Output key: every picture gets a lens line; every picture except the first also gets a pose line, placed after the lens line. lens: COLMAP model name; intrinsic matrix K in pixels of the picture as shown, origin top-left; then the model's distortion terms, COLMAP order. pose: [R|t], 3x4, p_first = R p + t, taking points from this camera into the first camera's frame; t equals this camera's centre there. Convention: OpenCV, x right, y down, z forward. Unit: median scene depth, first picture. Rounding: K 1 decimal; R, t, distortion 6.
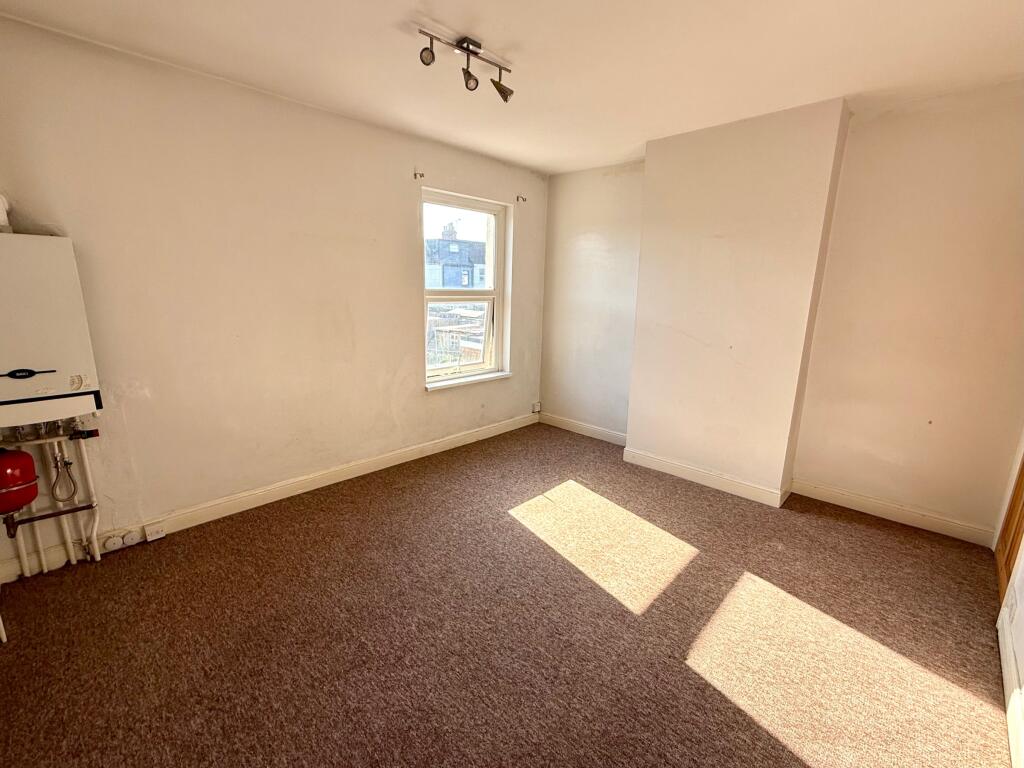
lens RADIAL K [[409.6, 0, 508.6], [0, 409.6, 379.5], [0, 0, 1]] dist [-0.004063, -0.000168]
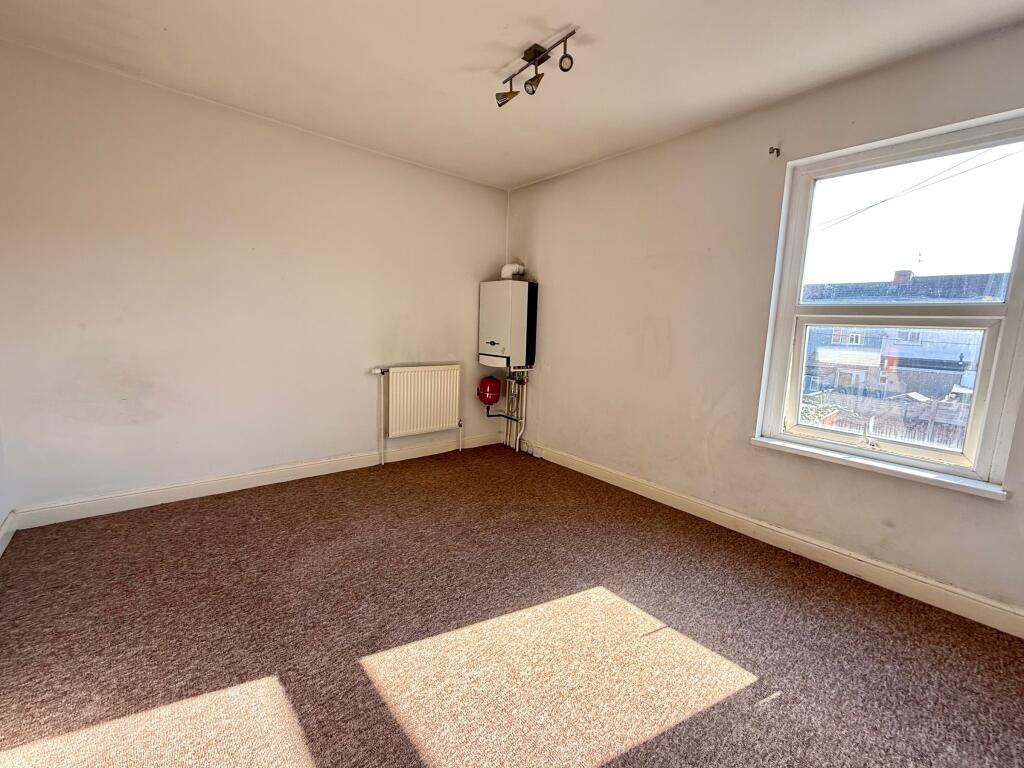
lens RADIAL K [[409.6, 0, 510.8], [0, 409.6, 379.6], [0, 0, 1]] dist [-0.004063, -0.000168]
pose [[-0.034449, 0.117170, -0.992514, 0.640899], [-0.253083, 0.959711, 0.122081, -0.073997], [0.966831, 0.255394, -0.003408, 0.706603]]
